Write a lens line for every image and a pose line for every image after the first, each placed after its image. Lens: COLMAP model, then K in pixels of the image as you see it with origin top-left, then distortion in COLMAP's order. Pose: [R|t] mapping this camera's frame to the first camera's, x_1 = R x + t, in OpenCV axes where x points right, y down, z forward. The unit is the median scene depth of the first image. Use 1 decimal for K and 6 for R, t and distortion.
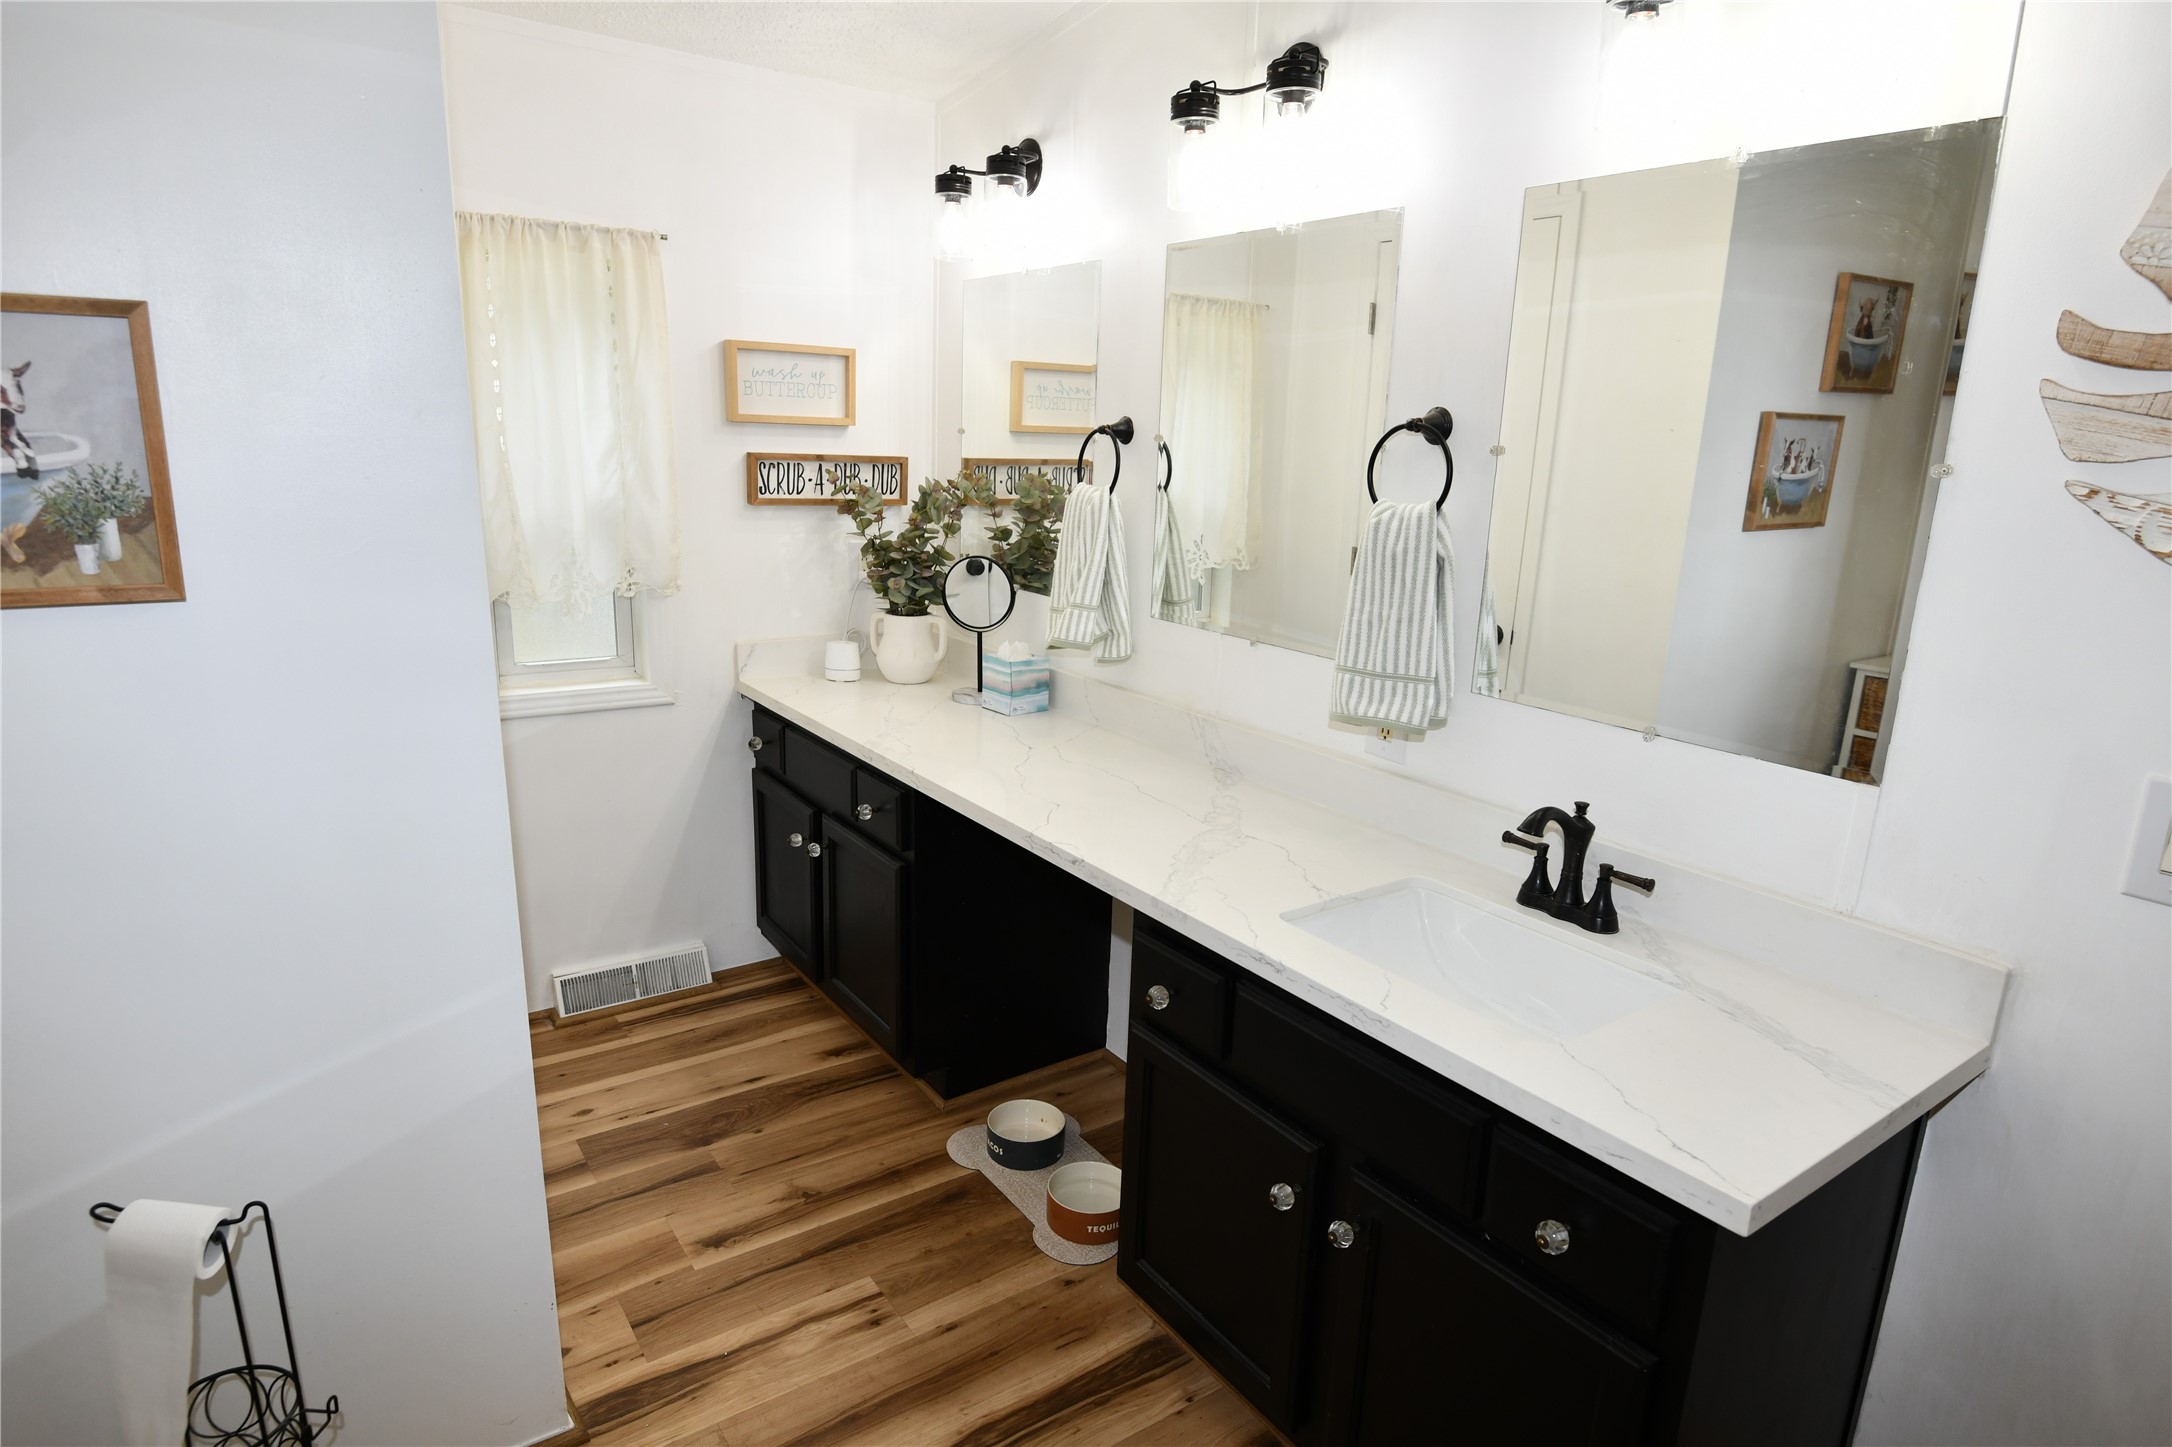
lens RADIAL K [[1198.4, 0, 1091.5], [0, 1198.4, 726.1], [0, 0, 1]] dist [-0.005810, -0.014460]
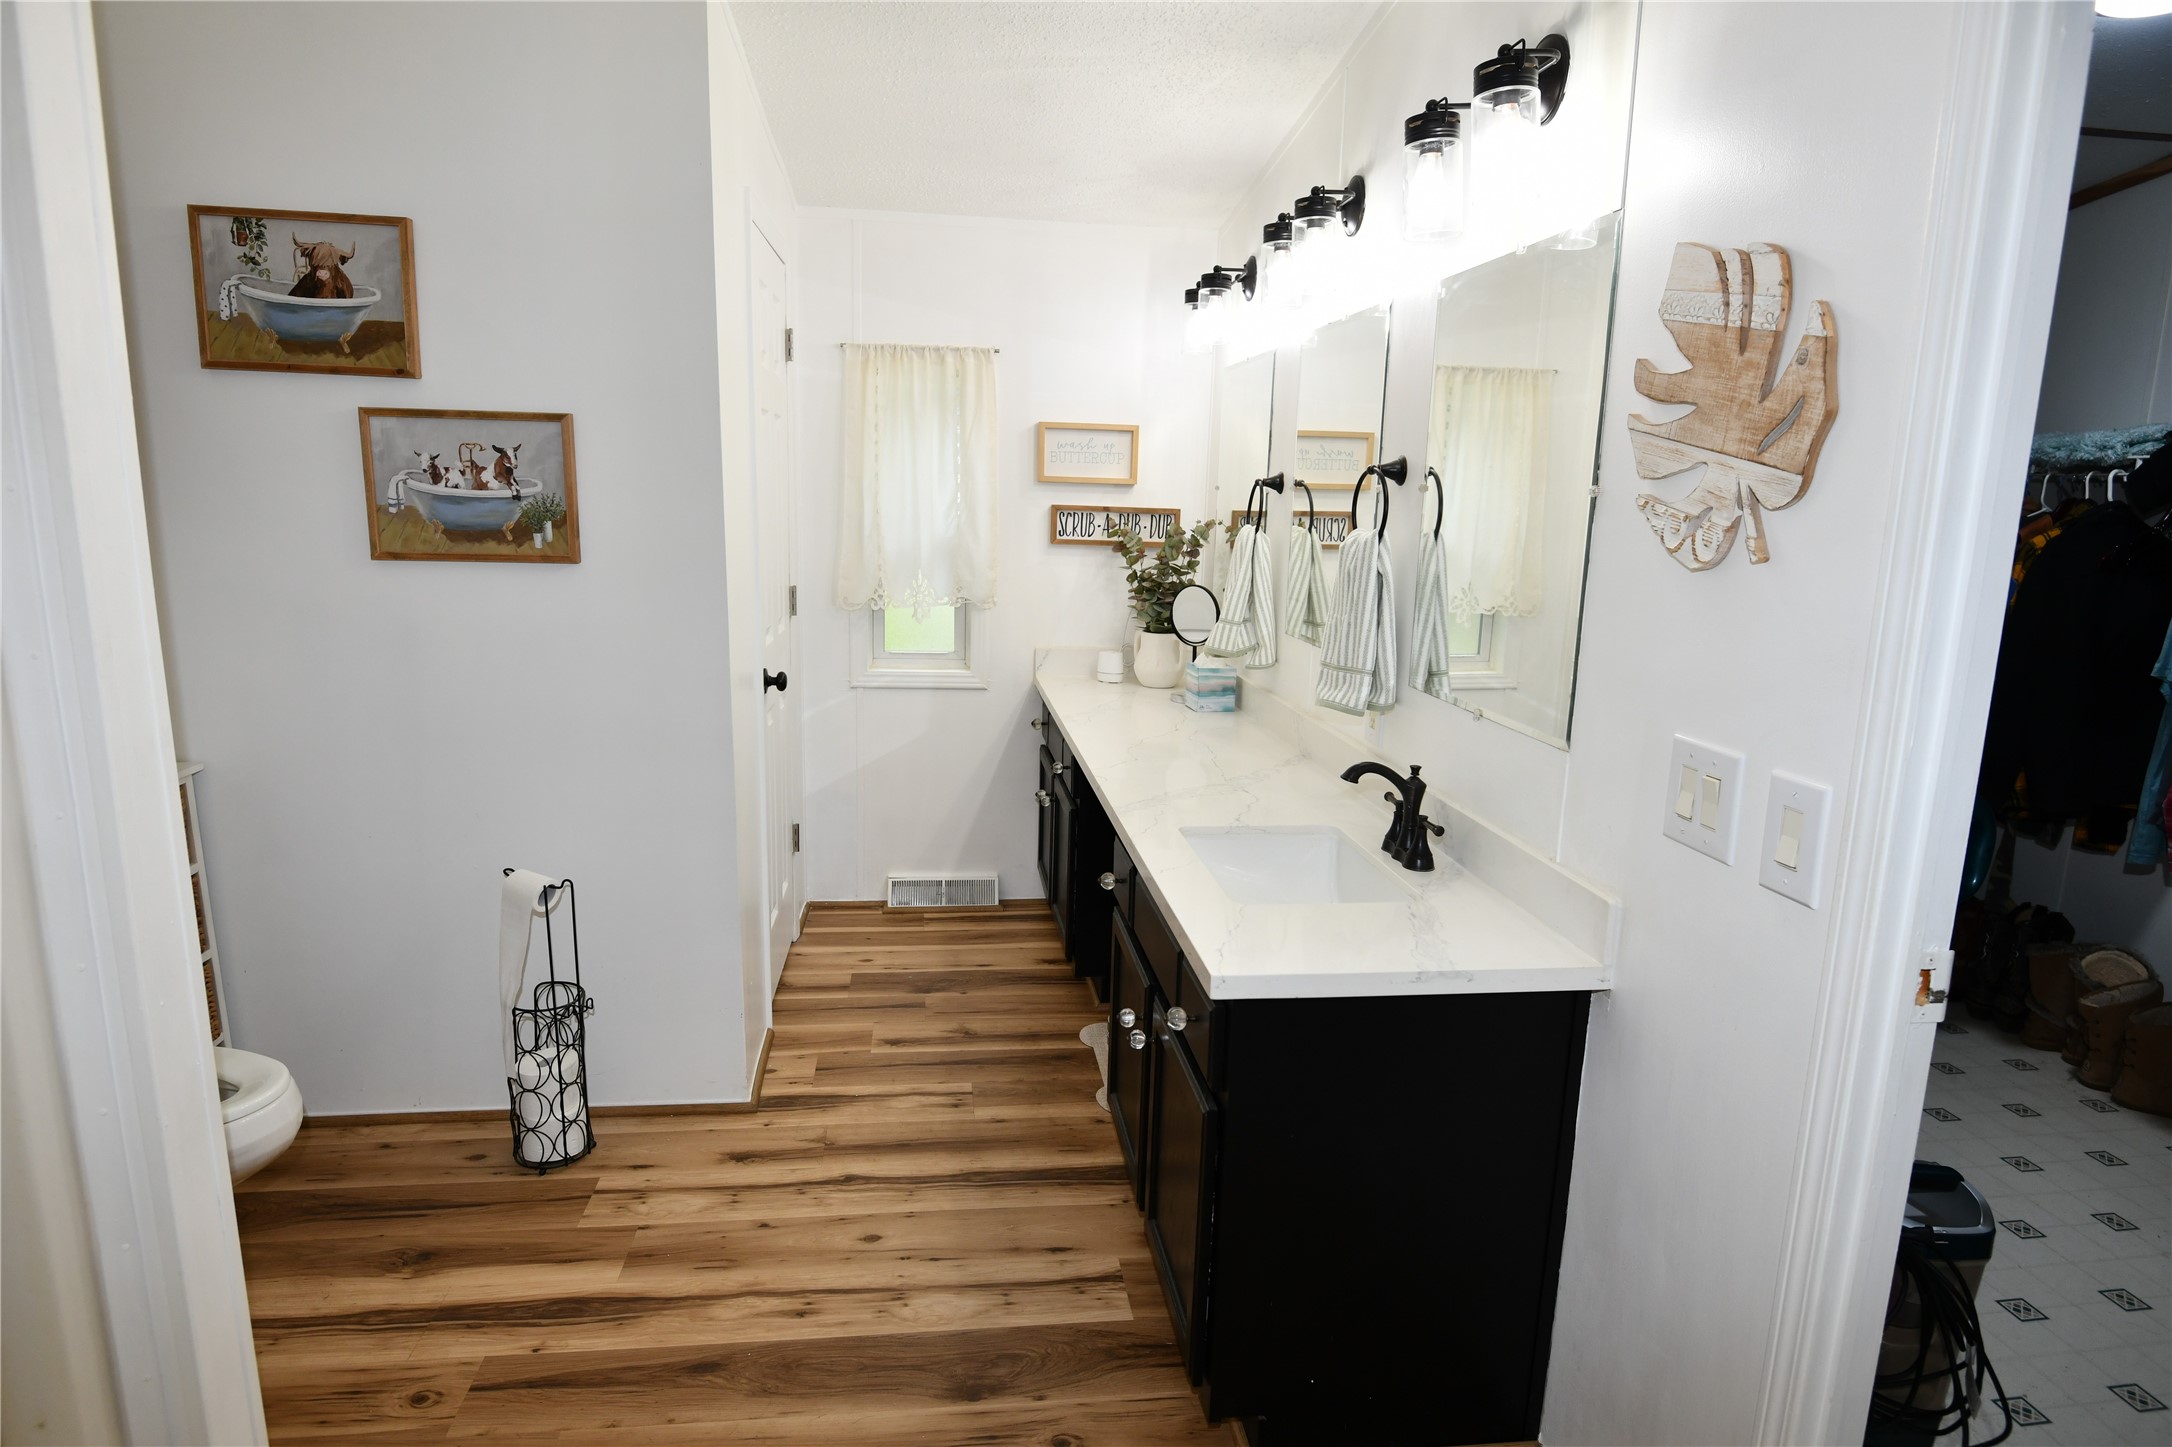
lens RADIAL K [[1198.4, 0, 1083.2], [0, 1198.4, 723.4], [0, 0, 1]] dist [-0.005810, -0.014460]
pose [[0.884169, 0.078930, -0.460451, 0.426496], [-0.107347, 0.993576, -0.035813, 0.064689], [0.454667, 0.081093, 0.886962, -0.165521]]
